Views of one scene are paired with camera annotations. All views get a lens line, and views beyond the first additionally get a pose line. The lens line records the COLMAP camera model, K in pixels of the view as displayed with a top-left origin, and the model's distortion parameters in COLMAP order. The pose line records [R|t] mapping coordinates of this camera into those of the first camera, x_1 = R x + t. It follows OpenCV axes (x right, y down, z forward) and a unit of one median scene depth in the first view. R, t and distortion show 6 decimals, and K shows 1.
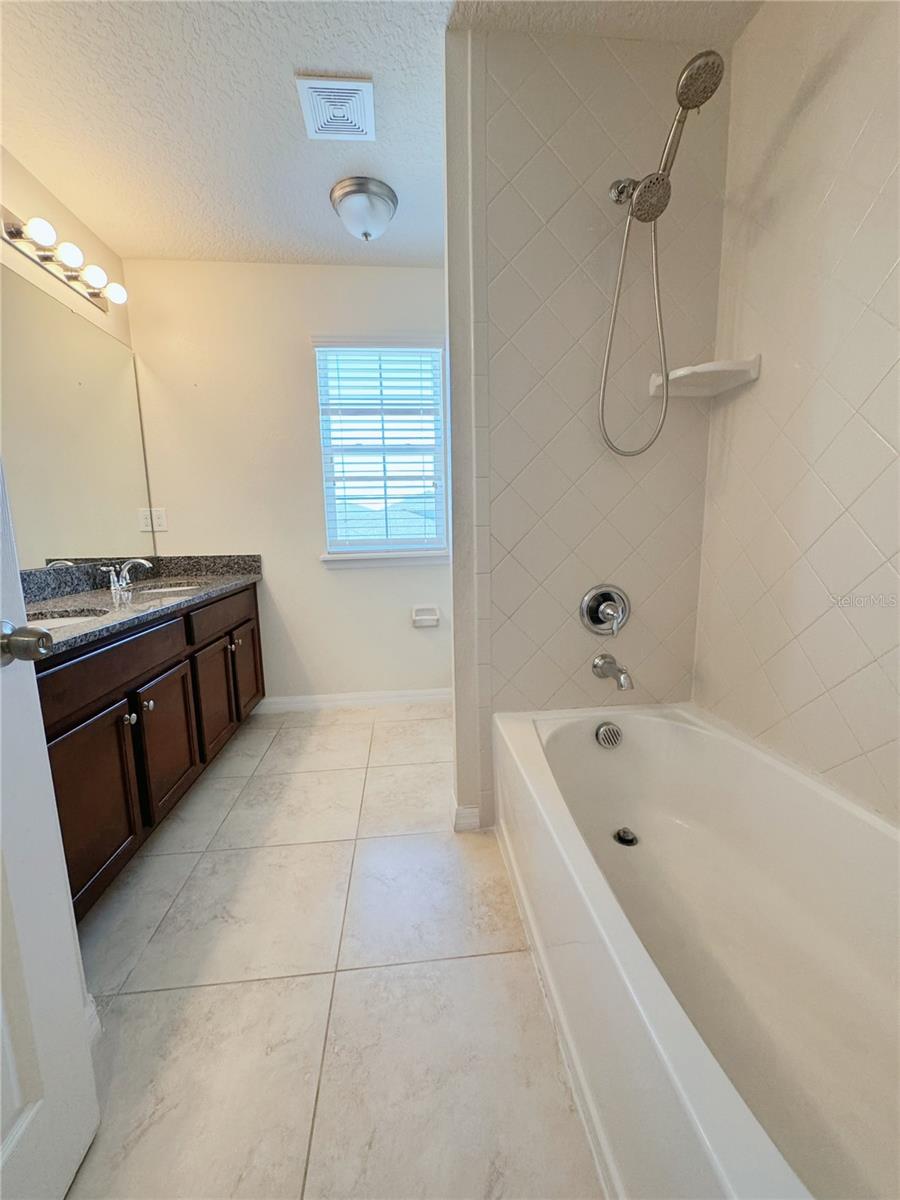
lens RADIAL K [[474.4, 0, 449.6], [0, 474.4, 597.5], [0, 0, 1]] dist [-0.004801, 0.001426]
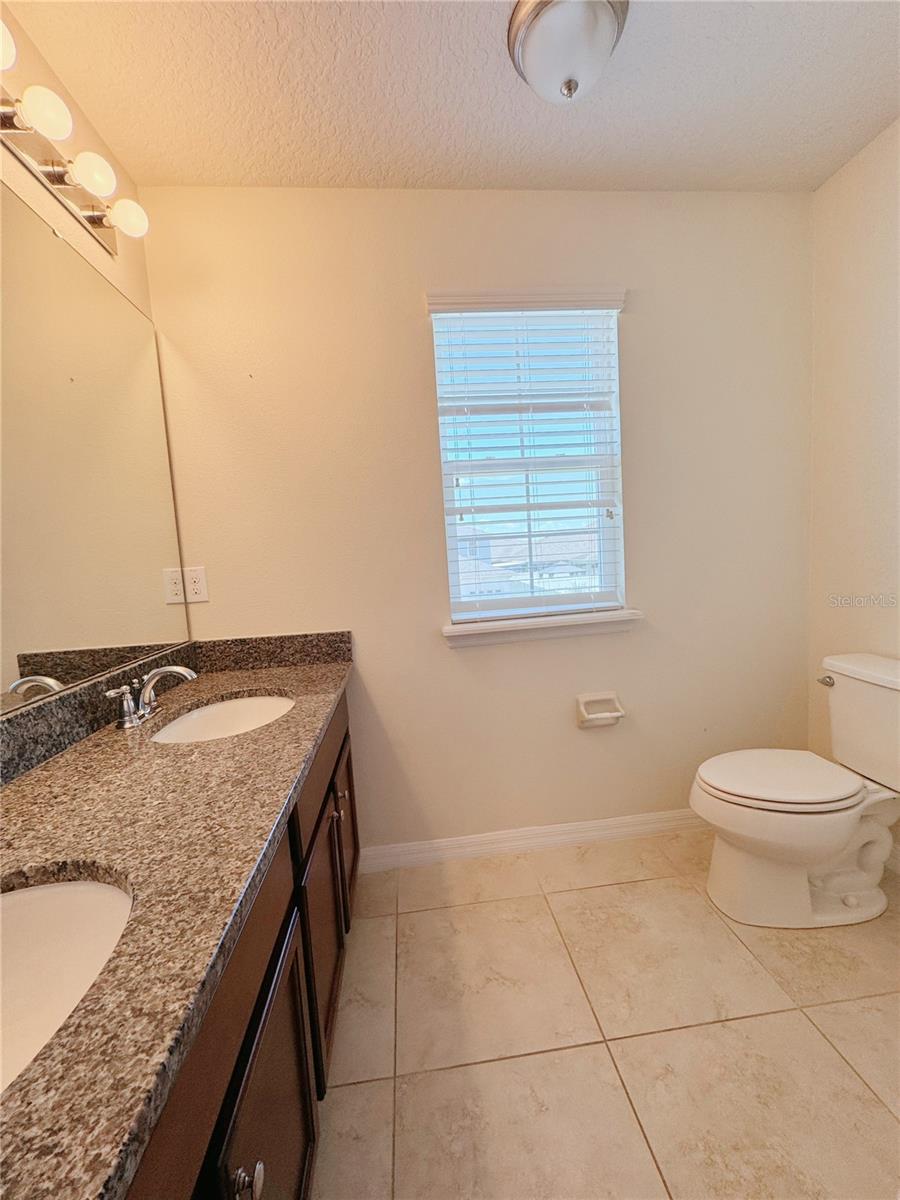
lens RADIAL K [[474.4, 0, 450.5], [0, 474.4, 598.4], [0, 0, 1]] dist [-0.004801, 0.001426]
pose [[0.999165, -0.040858, 0.000263, -0.265854], [0.040811, 0.997683, -0.054427, -0.095242], [0.001962, 0.054392, 0.998518, 0.356711]]
